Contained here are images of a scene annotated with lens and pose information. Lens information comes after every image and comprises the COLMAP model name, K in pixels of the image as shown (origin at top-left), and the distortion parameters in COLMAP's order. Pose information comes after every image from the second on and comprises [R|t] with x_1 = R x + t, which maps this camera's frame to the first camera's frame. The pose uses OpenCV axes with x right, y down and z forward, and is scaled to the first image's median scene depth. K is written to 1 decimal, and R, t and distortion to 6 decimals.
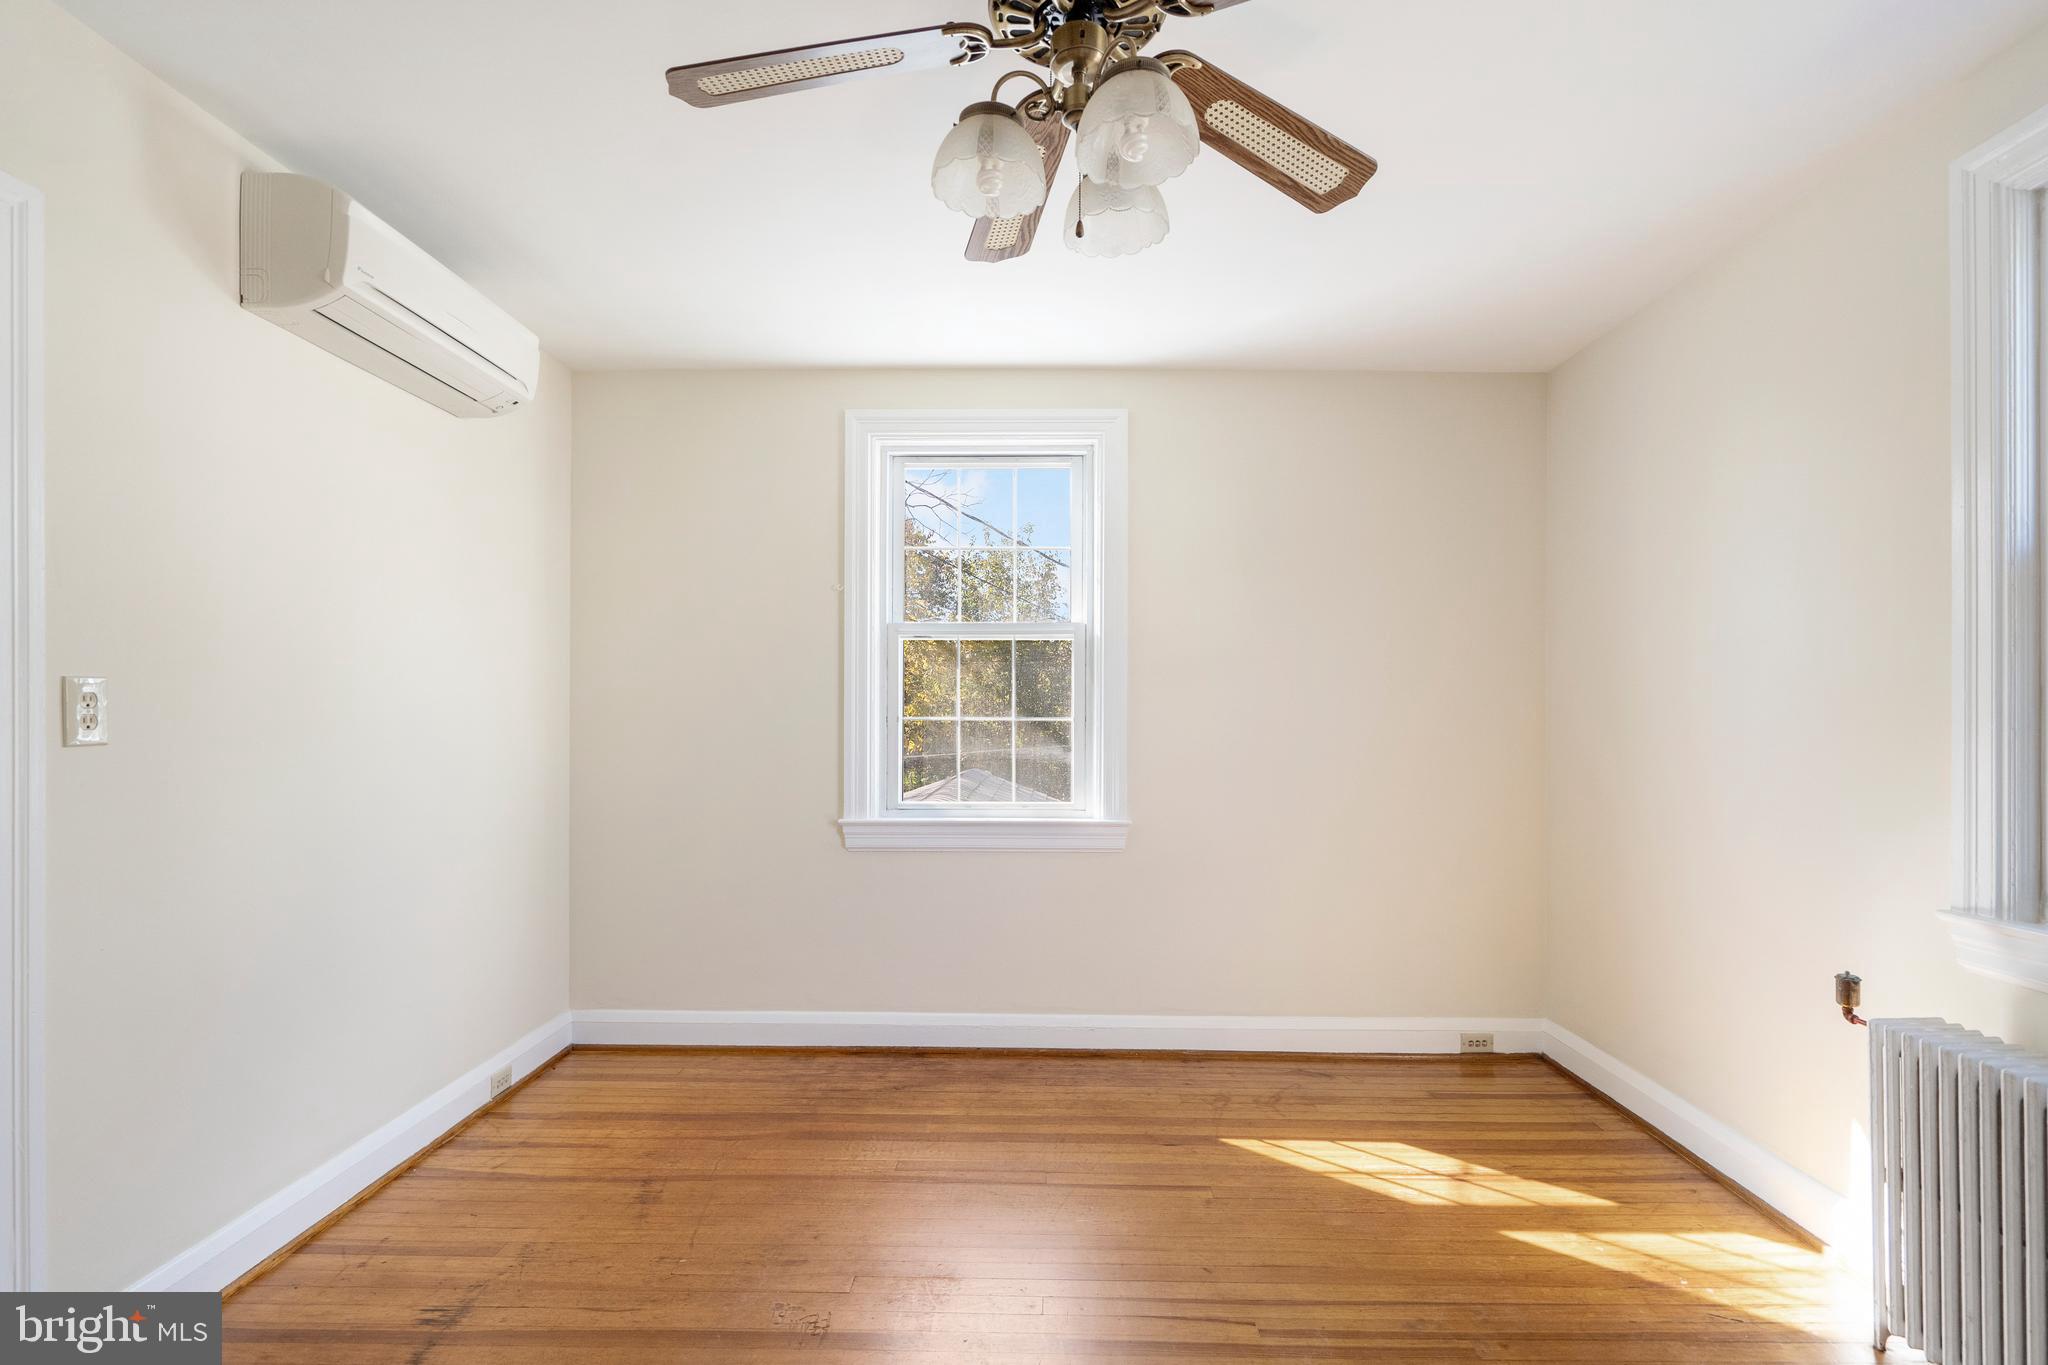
lens RADIAL K [[964.9, 0, 1030.4], [0, 964.9, 689.3], [0, 0, 1]] dist [-0.005337, 0.002412]
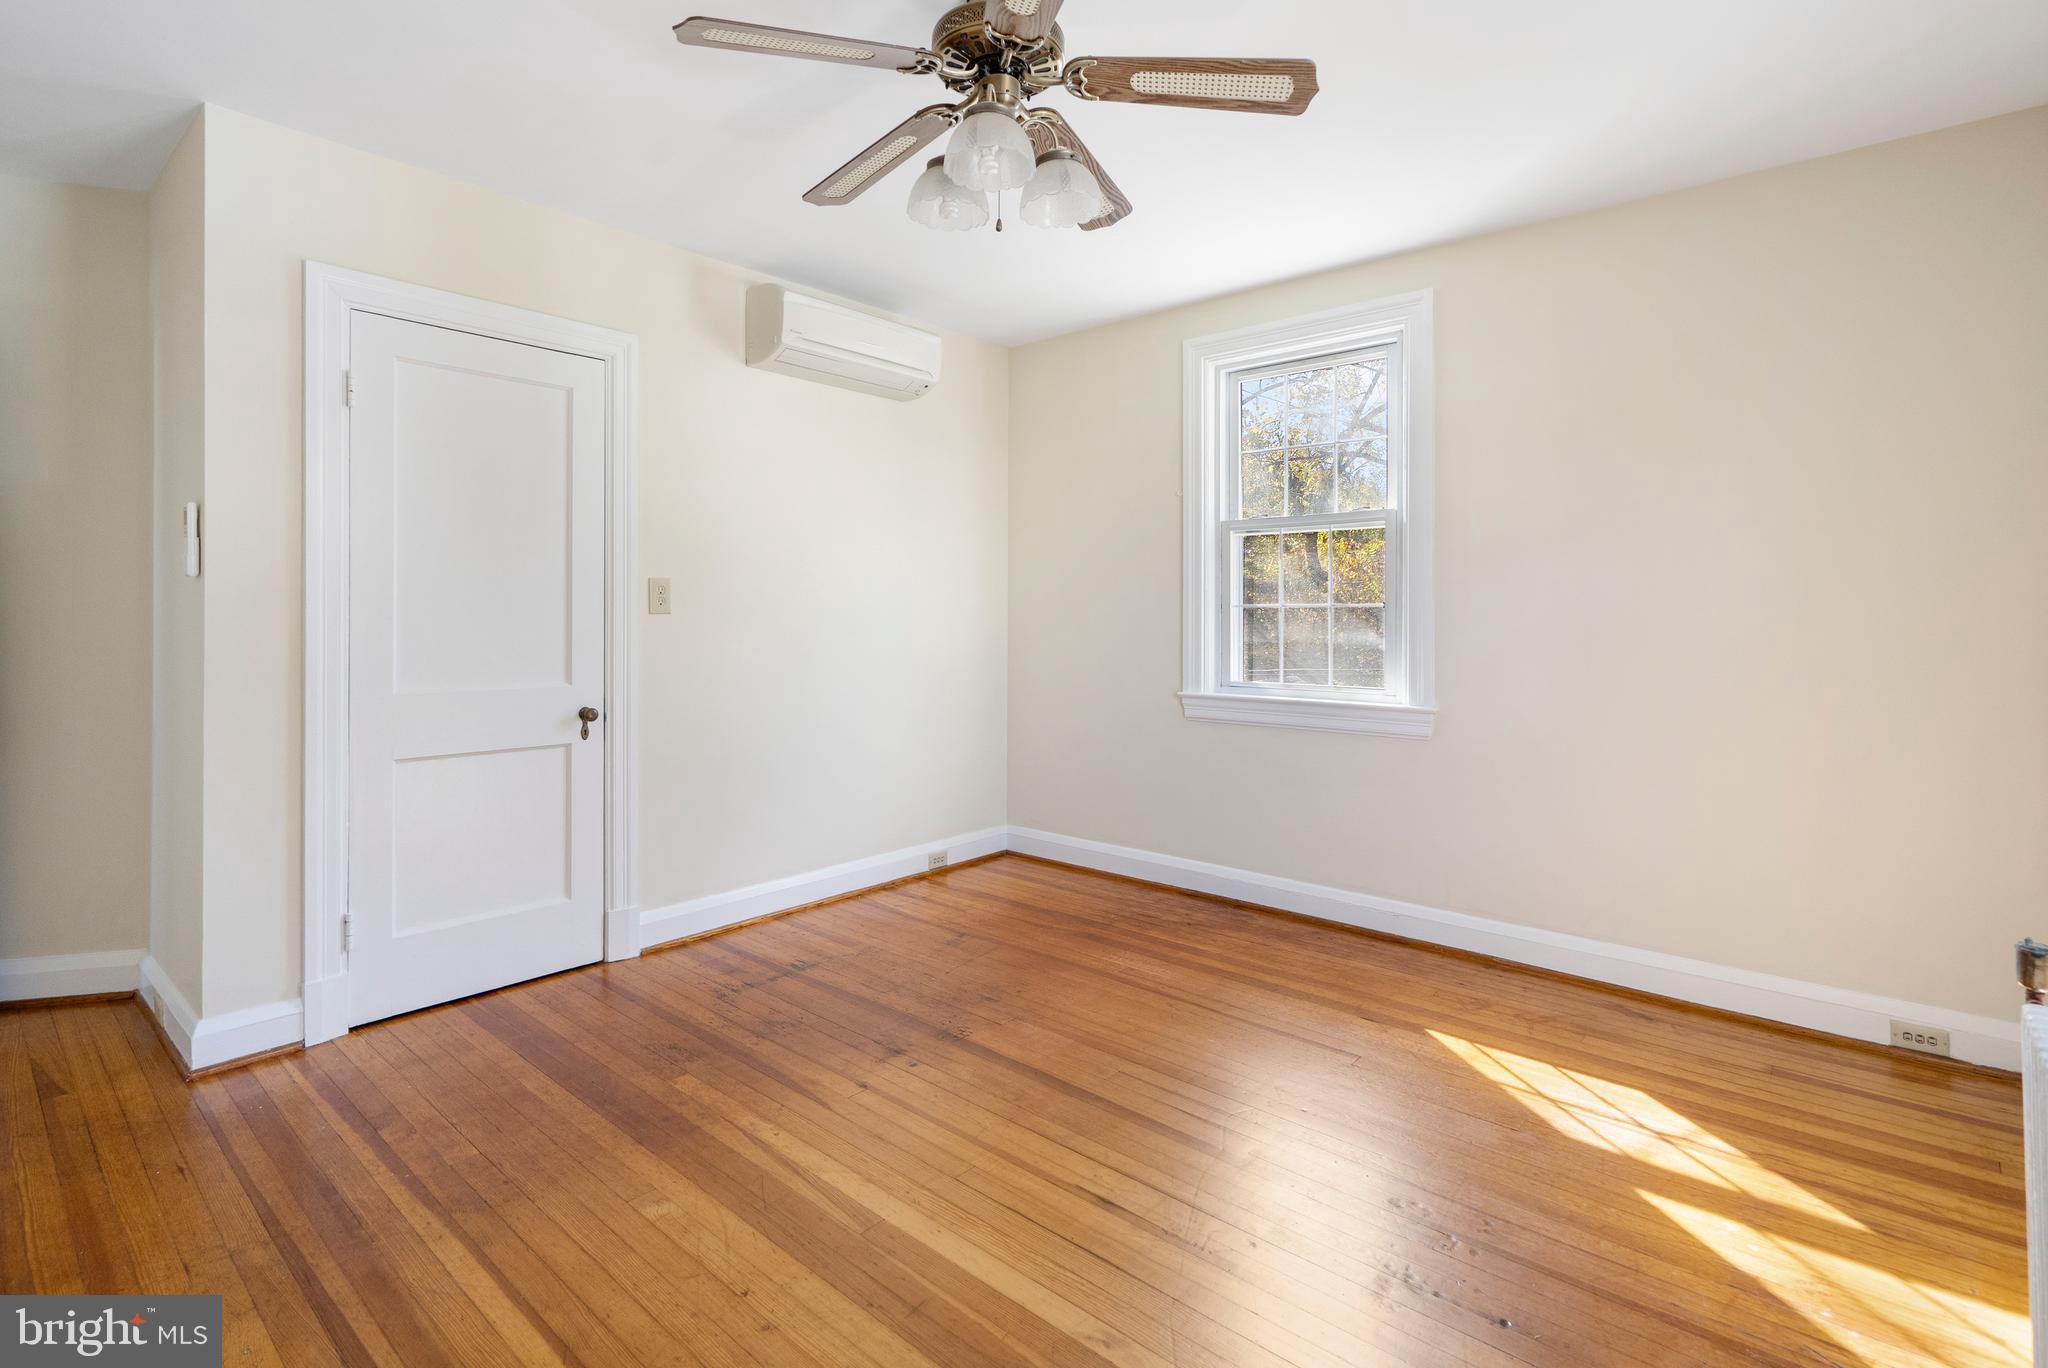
lens RADIAL K [[964.9, 0, 1054.3], [0, 964.9, 583.8], [0, 0, 1]] dist [-0.005337, 0.002412]
pose [[0.770560, -0.022078, -0.636985, 0.491334], [0.015093, 0.999752, -0.016394, 0.023497], [0.637189, 0.003019, 0.770702, 0.006227]]
